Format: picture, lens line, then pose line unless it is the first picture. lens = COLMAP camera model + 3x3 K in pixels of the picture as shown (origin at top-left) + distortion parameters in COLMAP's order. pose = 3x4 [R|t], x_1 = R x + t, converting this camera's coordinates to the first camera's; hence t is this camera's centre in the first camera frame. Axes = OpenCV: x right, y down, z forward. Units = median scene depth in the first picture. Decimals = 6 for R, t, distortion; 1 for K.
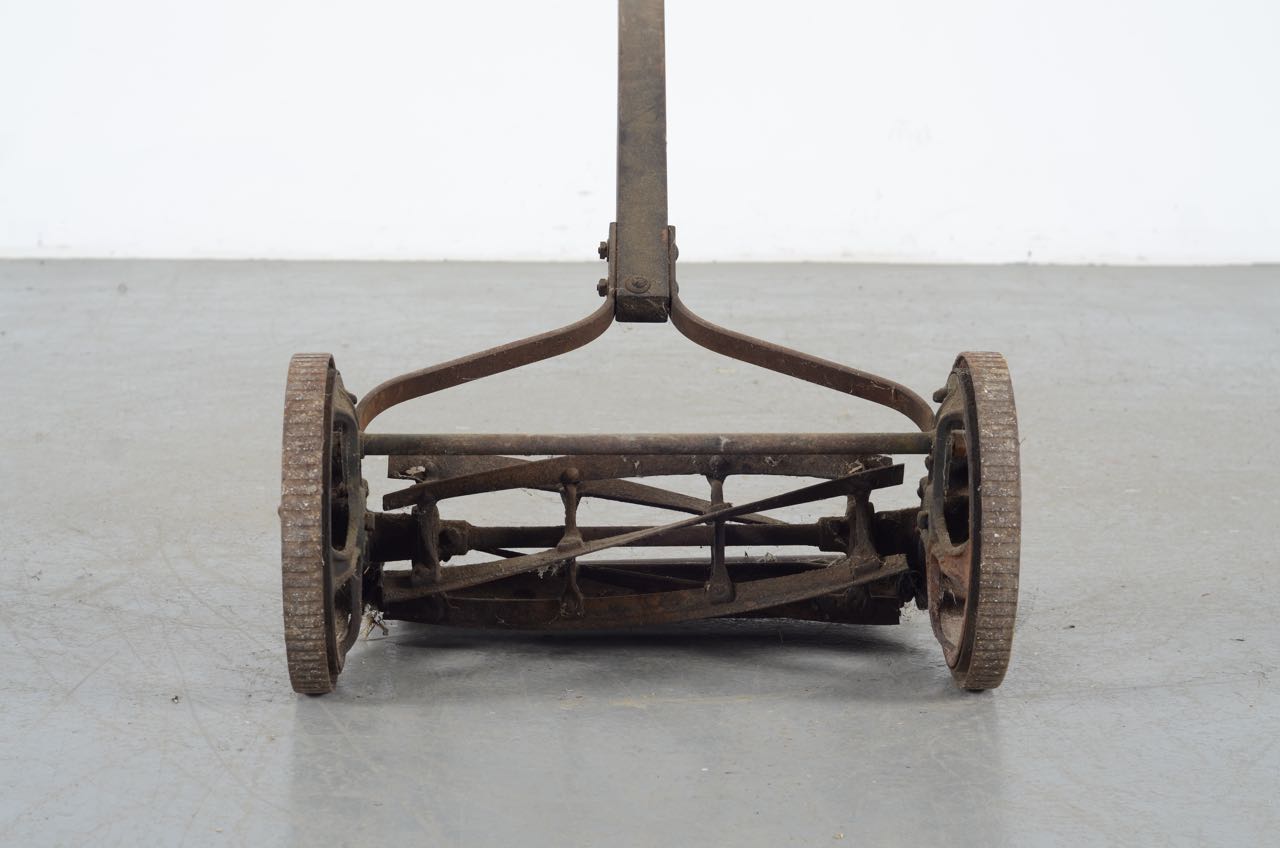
lens RADIAL K [[2754.8, 0, 637.5], [0, 2754.8, 418.7], [0, 0, 1]] dist [-0.021912, 0.000000]
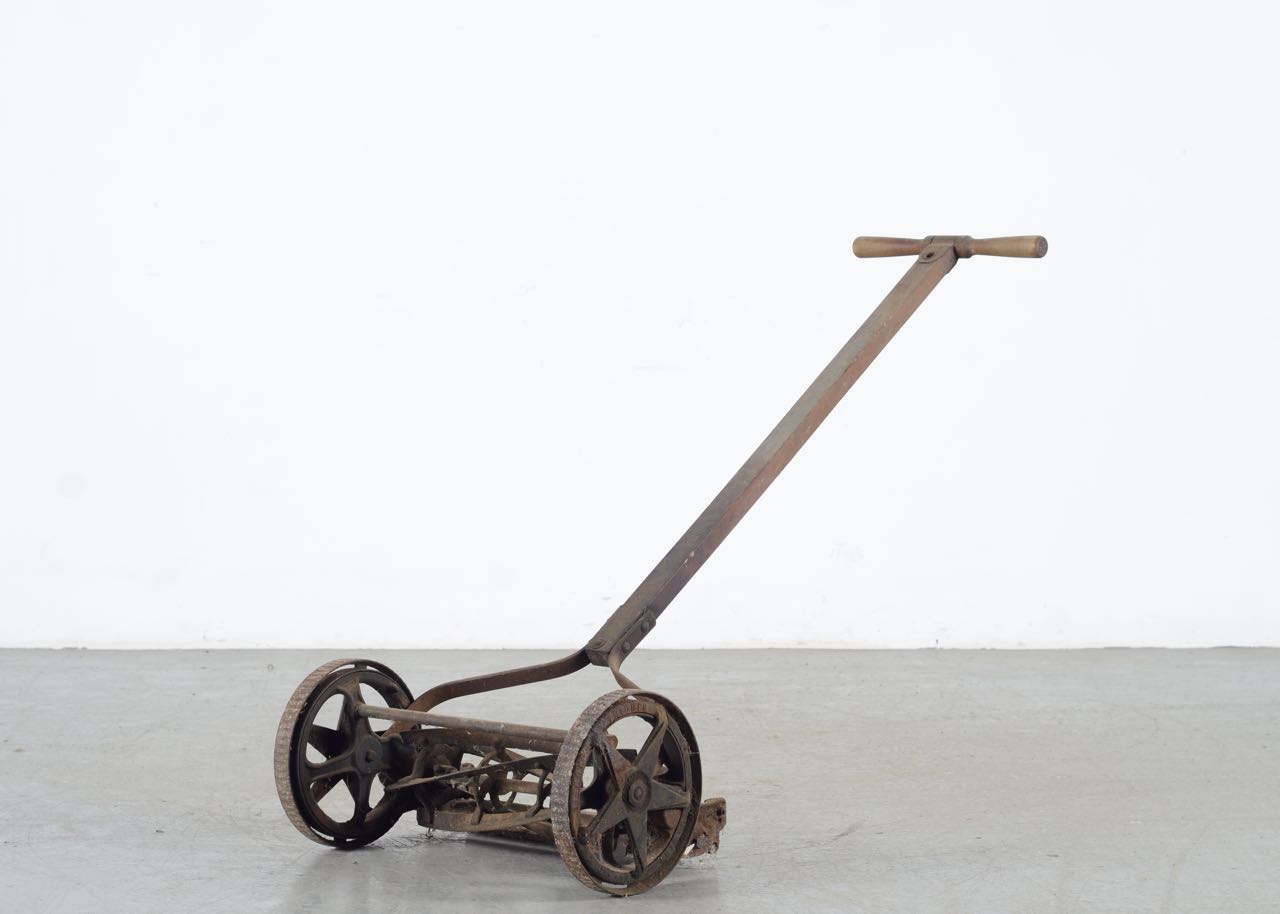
lens RADIAL K [[2975.0, 0, 644.2], [0, 2975.0, 456.5], [0, 0, 1]] dist [-0.011205, 0.000000]
pose [[0.999804, -0.007844, -0.018170, 0.033683], [0.005135, 0.989476, -0.144609, 0.076997], [0.019113, 0.144488, 0.989322, -0.580746]]
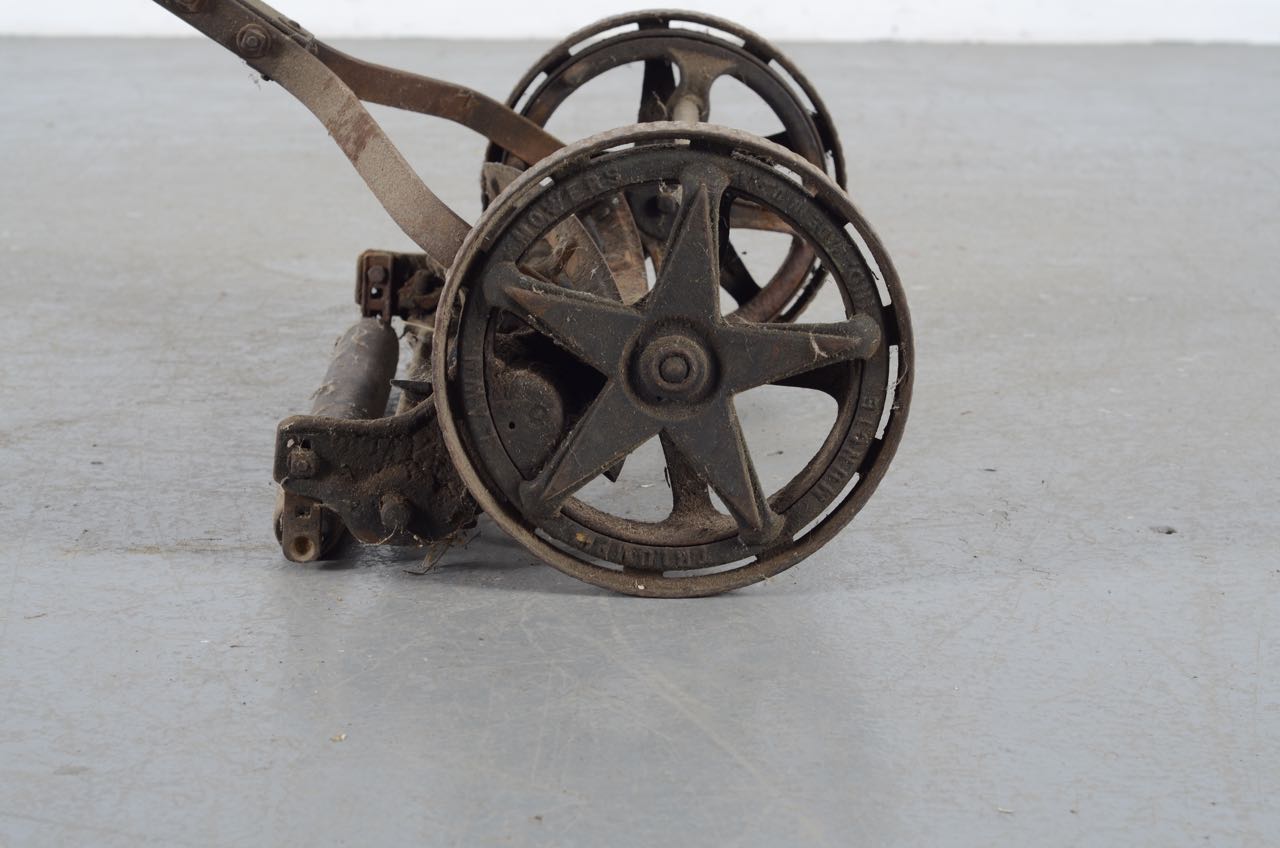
lens RADIAL K [[2754.8, 0, 640.3], [0, 2754.8, 429.7], [0, 0, 1]] dist [-0.021912, 0.000000]
pose [[0.999976, 0.001989, -0.006656, 0.086772], [-0.001559, 0.997951, 0.063961, 0.013667], [0.006770, -0.063949, 0.997930, 0.157473]]
